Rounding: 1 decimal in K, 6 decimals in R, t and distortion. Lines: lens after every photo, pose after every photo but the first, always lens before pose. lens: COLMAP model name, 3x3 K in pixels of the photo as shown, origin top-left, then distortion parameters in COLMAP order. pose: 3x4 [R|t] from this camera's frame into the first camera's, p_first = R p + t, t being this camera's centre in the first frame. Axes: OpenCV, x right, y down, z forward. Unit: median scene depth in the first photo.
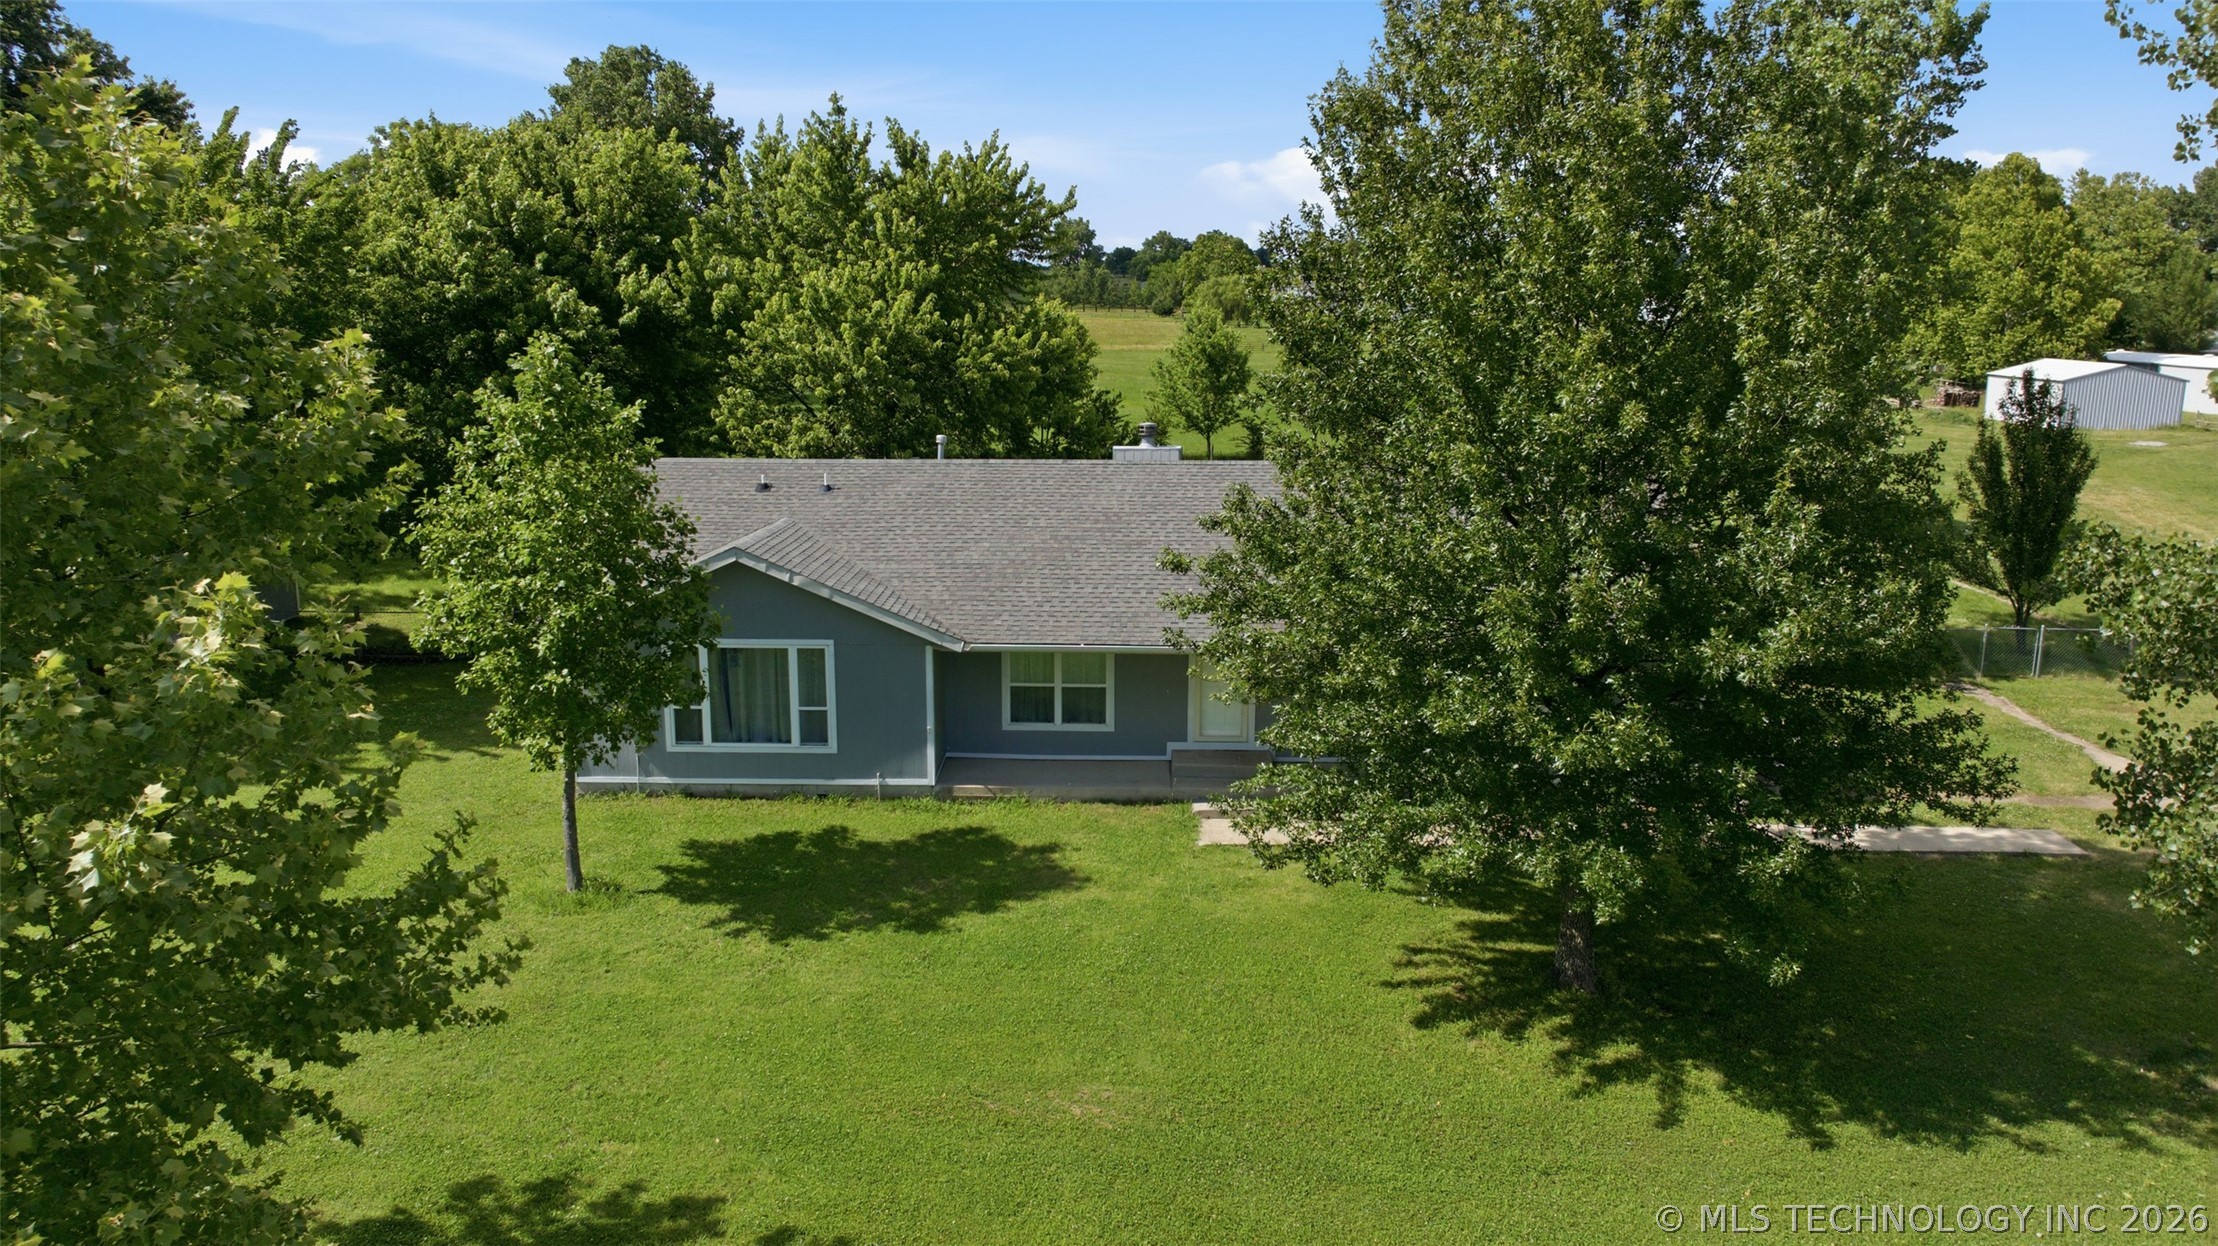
lens RADIAL K [[1560.3, 0, 1102.9], [0, 1560.3, 621.7], [0, 0, 1]] dist [-0.025147, 0.007900]
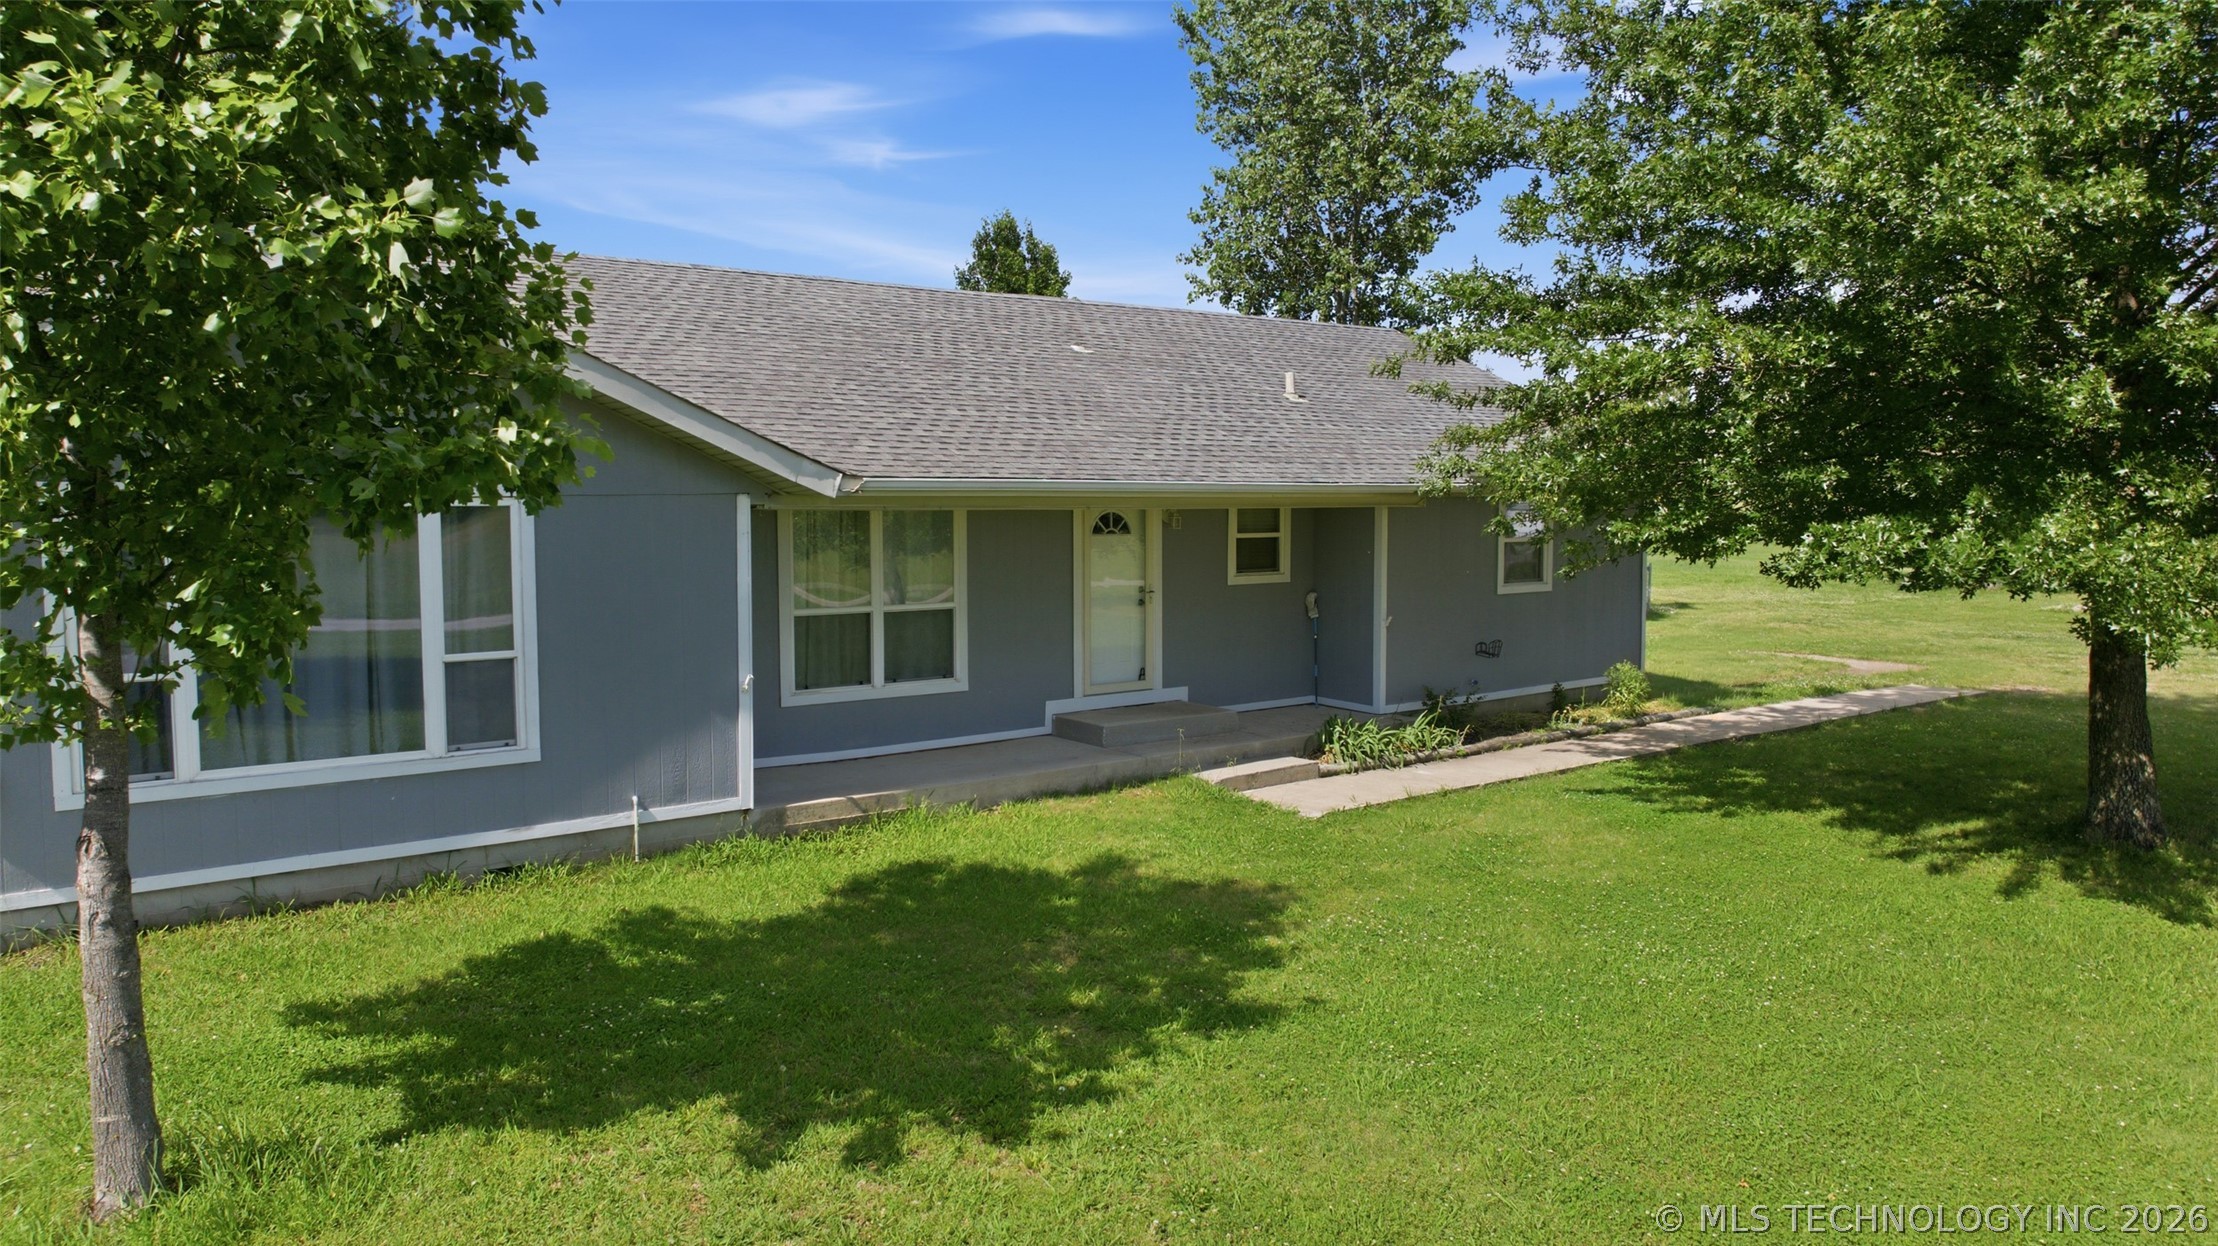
lens RADIAL K [[1560.3, 0, 1114.4], [0, 1560.3, 620.2], [0, 0, 1]] dist [-0.025147, 0.007900]
pose [[0.767260, -0.056073, 0.638880, -0.318627], [0.137938, 0.987285, -0.079005, 0.101858], [-0.626326, 0.148743, 0.765239, 0.578674]]
